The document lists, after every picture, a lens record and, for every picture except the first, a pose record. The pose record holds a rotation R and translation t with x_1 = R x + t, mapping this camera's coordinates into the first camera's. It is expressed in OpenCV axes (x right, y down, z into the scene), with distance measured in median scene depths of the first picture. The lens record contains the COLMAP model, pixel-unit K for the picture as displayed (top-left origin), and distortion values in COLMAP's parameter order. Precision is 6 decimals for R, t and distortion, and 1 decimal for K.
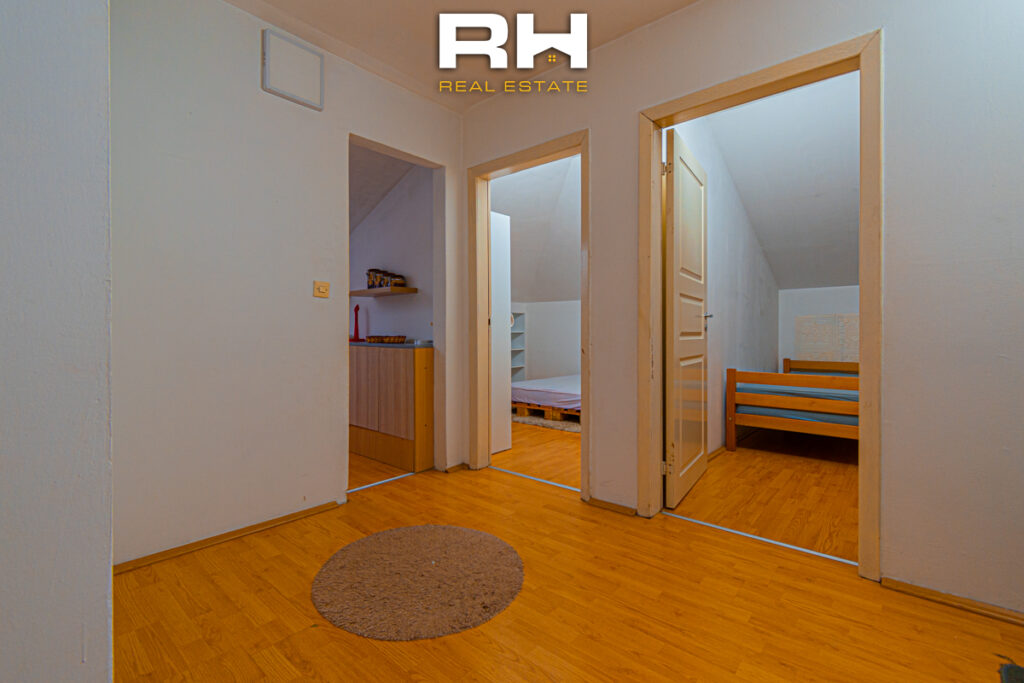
lens RADIAL K [[463.0, 0, 514.5], [0, 463.0, 331.6], [0, 0, 1]] dist [-0.000059, 0.000009]
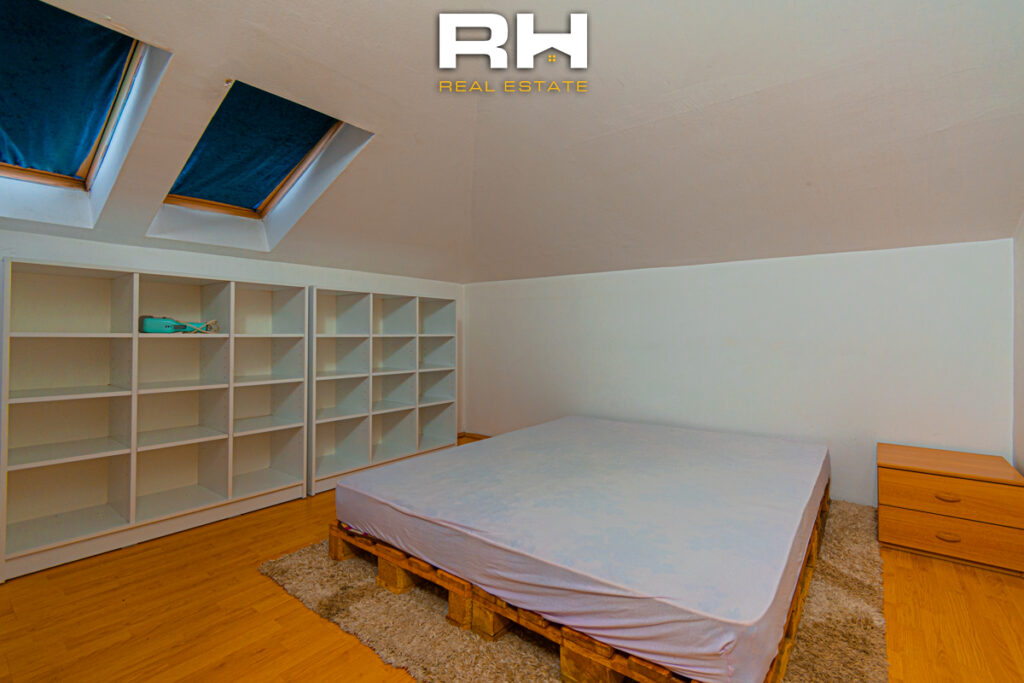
lens RADIAL K [[463.0, 0, 514.5], [0, 463.0, 331.6], [0, 0, 1]] dist [-0.000059, 0.000009]
pose [[0.999967, 0.007249, 0.003598, 0.102115], [-0.007247, 0.999973, -0.000698, -0.001186], [-0.003603, 0.000672, 0.999993, 0.664006]]
